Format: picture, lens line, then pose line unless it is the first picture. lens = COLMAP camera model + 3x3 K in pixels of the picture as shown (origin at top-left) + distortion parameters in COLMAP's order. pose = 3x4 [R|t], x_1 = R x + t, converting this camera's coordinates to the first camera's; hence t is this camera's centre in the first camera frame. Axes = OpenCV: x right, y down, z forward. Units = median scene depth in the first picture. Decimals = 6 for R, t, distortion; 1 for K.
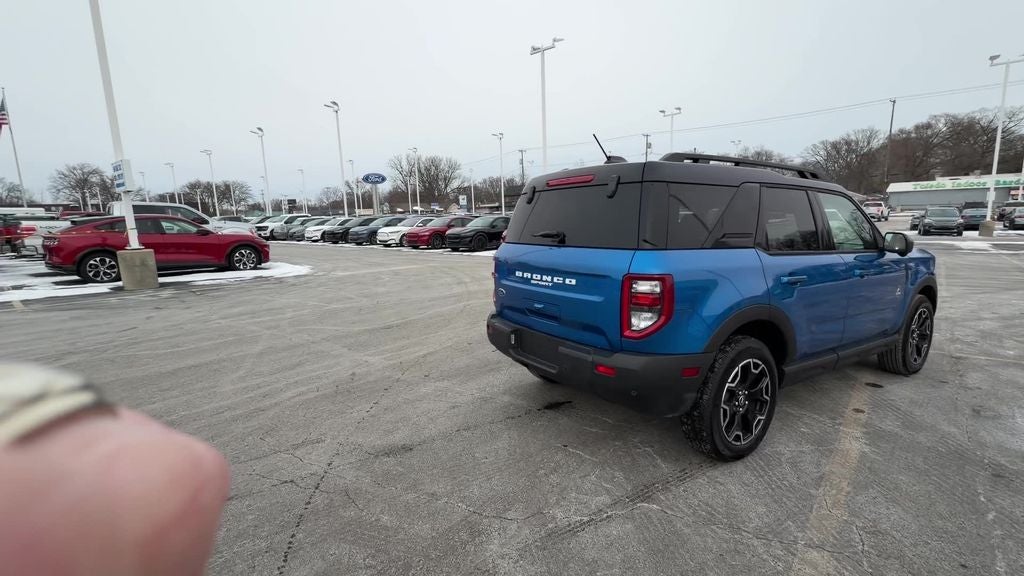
lens RADIAL K [[464.2, 0, 514.0], [0, 464.2, 288.3], [0, 0, 1]] dist [-0.000944, -0.000032]
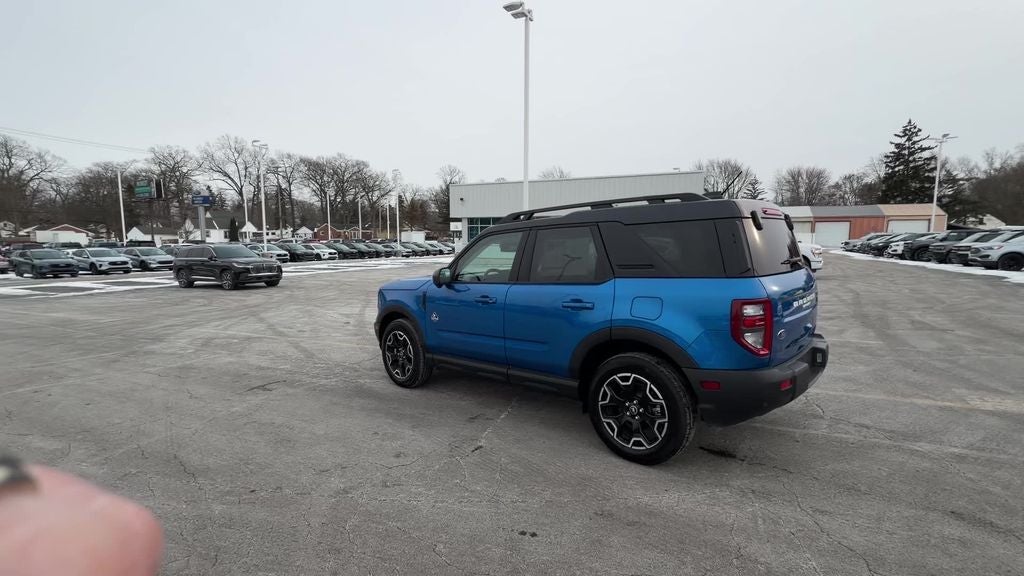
lens RADIAL K [[464.2, 0, 514.0], [0, 464.2, 288.3], [0, 0, 1]] dist [-0.000944, -0.000032]
pose [[-0.238795, -0.071746, 0.968416, -0.523808], [0.165669, 0.979637, 0.113428, -0.179733], [-0.956834, 0.187522, -0.222046, 1.199731]]
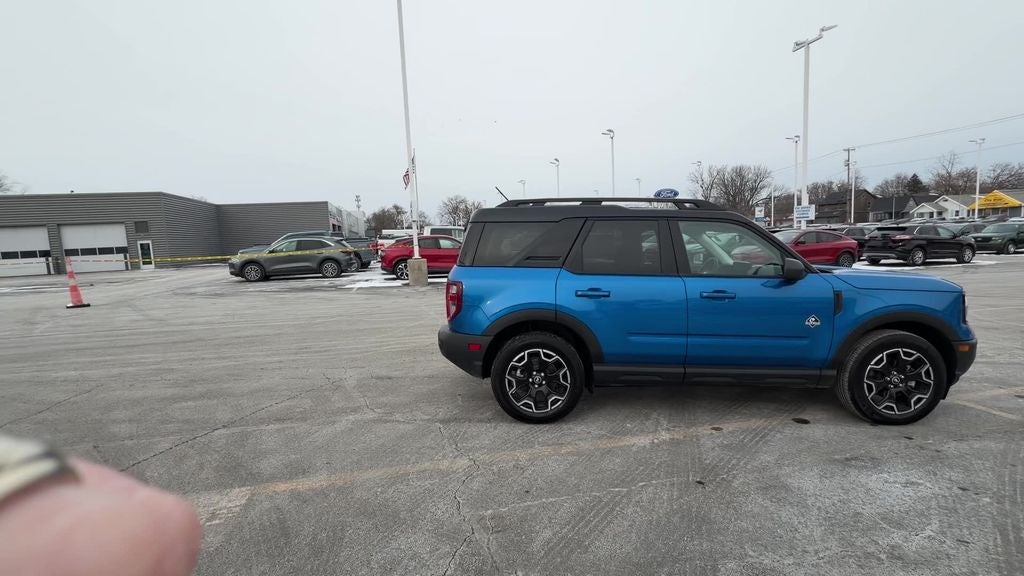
lens RADIAL K [[464.2, 0, 514.0], [0, 464.2, 288.3], [0, 0, 1]] dist [-0.000944, -0.000032]
pose [[0.811229, 0.058204, -0.581825, 0.716855], [-0.076015, 0.997087, -0.006241, -0.006580], [0.579767, 0.049290, 0.813290, -0.091595]]
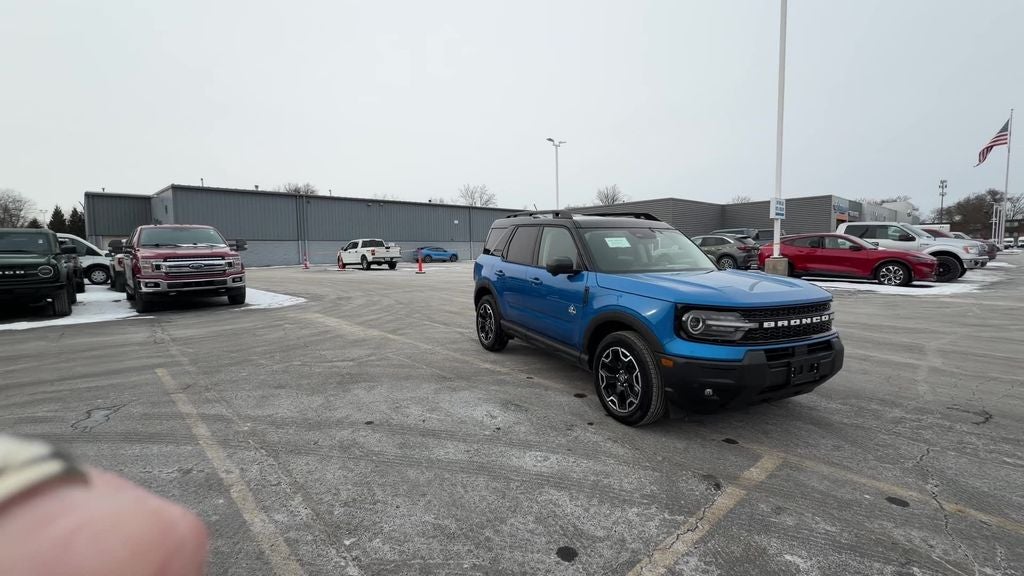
lens RADIAL K [[464.2, 0, 514.0], [0, 464.2, 288.3], [0, 0, 1]] dist [-0.000944, -0.000032]
pose [[-0.122008, 0.112189, -0.986168, 1.591289], [-0.140560, 0.981624, 0.129062, -0.138378], [0.982526, 0.154362, -0.103997, 0.791005]]
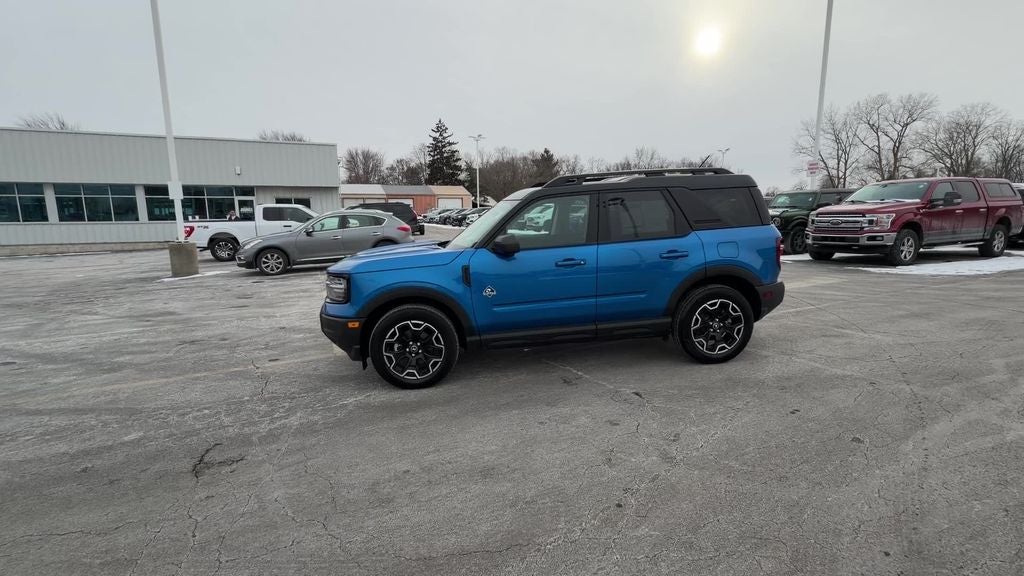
lens RADIAL K [[464.2, 0, 514.0], [0, 464.2, 288.3], [0, 0, 1]] dist [-0.000944, -0.000032]
pose [[-0.896668, -0.030862, 0.441627, 0.032672], [0.109725, 0.950948, 0.289237, -0.286111], [-0.428891, 0.307807, -0.849298, 1.857843]]
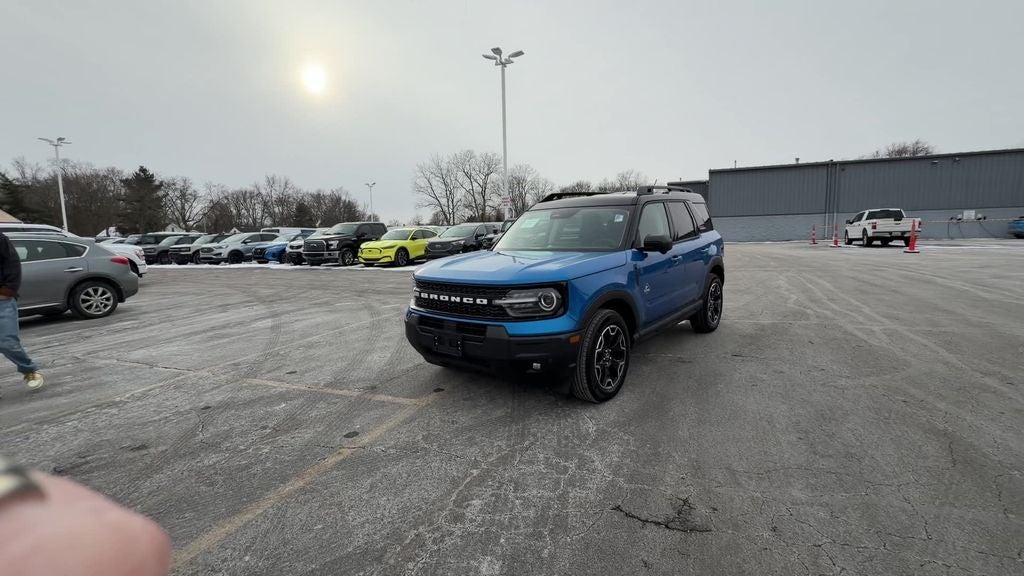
lens RADIAL K [[464.2, 0, 514.0], [0, 464.2, 288.3], [0, 0, 1]] dist [-0.000944, -0.000032]
pose [[-0.953555, 0.086539, -0.288521, 0.955047], [0.005557, 0.962733, 0.270396, -0.283947], [0.301168, 0.256234, -0.918500, 1.903422]]
